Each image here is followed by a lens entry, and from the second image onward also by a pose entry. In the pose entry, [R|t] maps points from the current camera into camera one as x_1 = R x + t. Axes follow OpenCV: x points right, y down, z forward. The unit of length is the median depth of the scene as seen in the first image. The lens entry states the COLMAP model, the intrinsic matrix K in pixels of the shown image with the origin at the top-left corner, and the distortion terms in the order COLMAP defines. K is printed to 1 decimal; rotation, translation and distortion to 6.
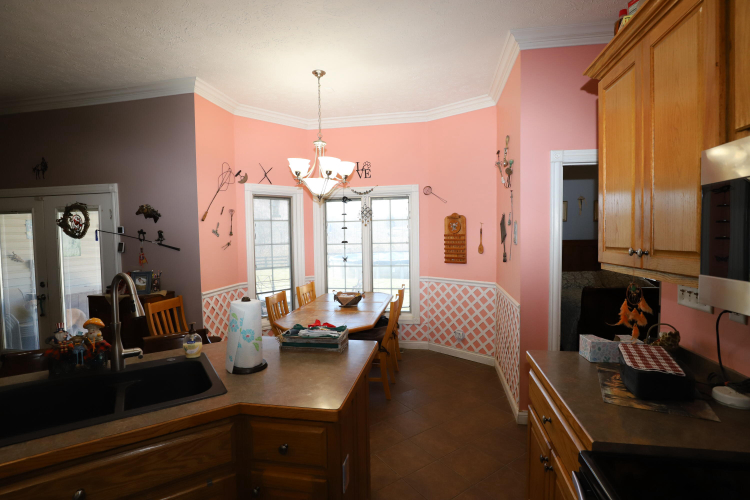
lens RADIAL K [[355.9, 0, 377.2], [0, 355.9, 251.0], [0, 0, 1]] dist [-0.036475, 0.008875]
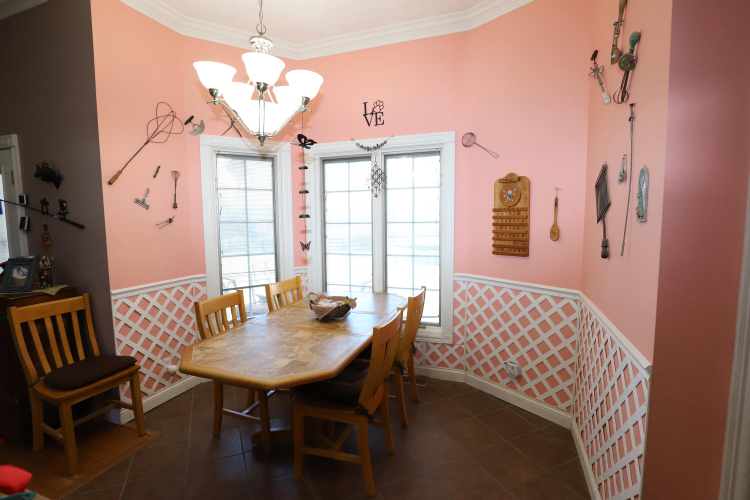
lens RADIAL K [[355.9, 0, 377.2], [0, 355.9, 251.0], [0, 0, 1]] dist [-0.036475, 0.008875]
pose [[0.985139, 0.022934, -0.170223, 0.095731], [-0.014933, 0.998729, 0.048137, 0.001100], [0.171111, -0.044880, 0.984229, 0.348567]]
